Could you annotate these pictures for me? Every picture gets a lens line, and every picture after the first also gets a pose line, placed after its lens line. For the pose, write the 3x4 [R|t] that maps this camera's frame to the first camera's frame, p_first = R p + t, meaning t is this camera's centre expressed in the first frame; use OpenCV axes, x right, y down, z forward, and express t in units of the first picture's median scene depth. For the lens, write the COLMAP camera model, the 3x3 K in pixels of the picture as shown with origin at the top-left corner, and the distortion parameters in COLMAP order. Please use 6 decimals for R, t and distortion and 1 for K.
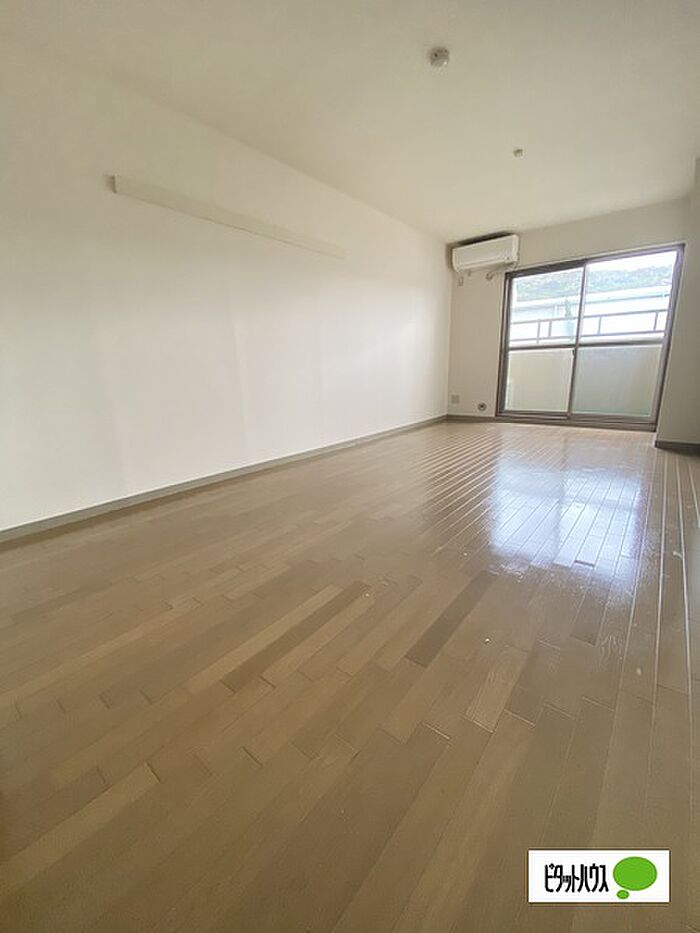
lens RADIAL K [[387.2, 0, 352.2], [0, 387.2, 465.2], [0, 0, 1]] dist [-0.002323, -0.000995]
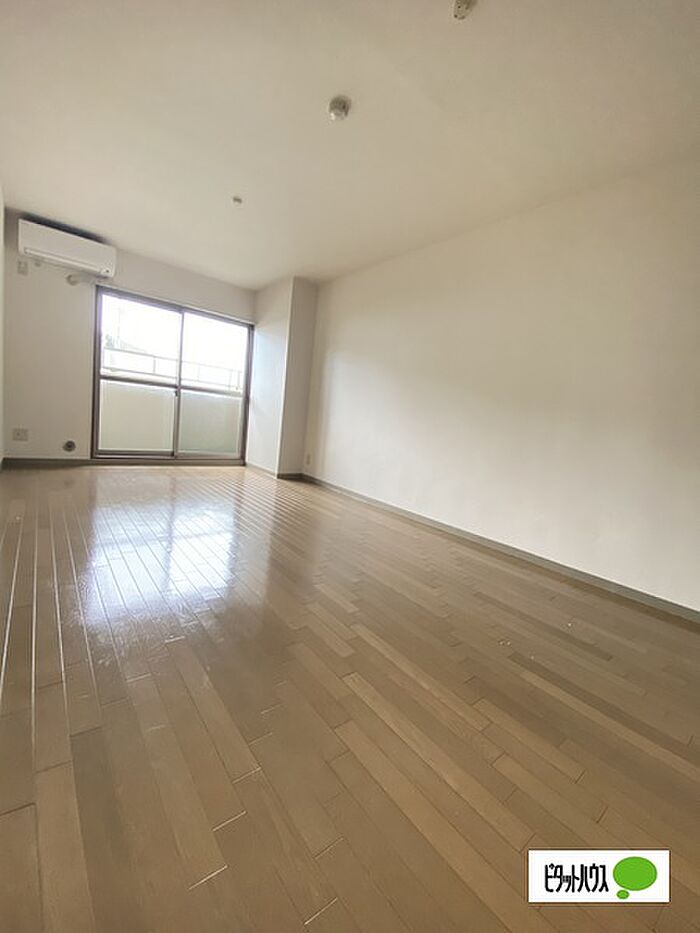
lens RADIAL K [[387.2, 0, 353.5], [0, 387.2, 469.4], [0, 0, 1]] dist [-0.002323, -0.000995]
pose [[0.215597, -0.076339, 0.973494, -0.304646], [0.128146, 0.990529, 0.049295, -0.078528], [-0.968037, 0.114122, 0.223338, 0.324959]]
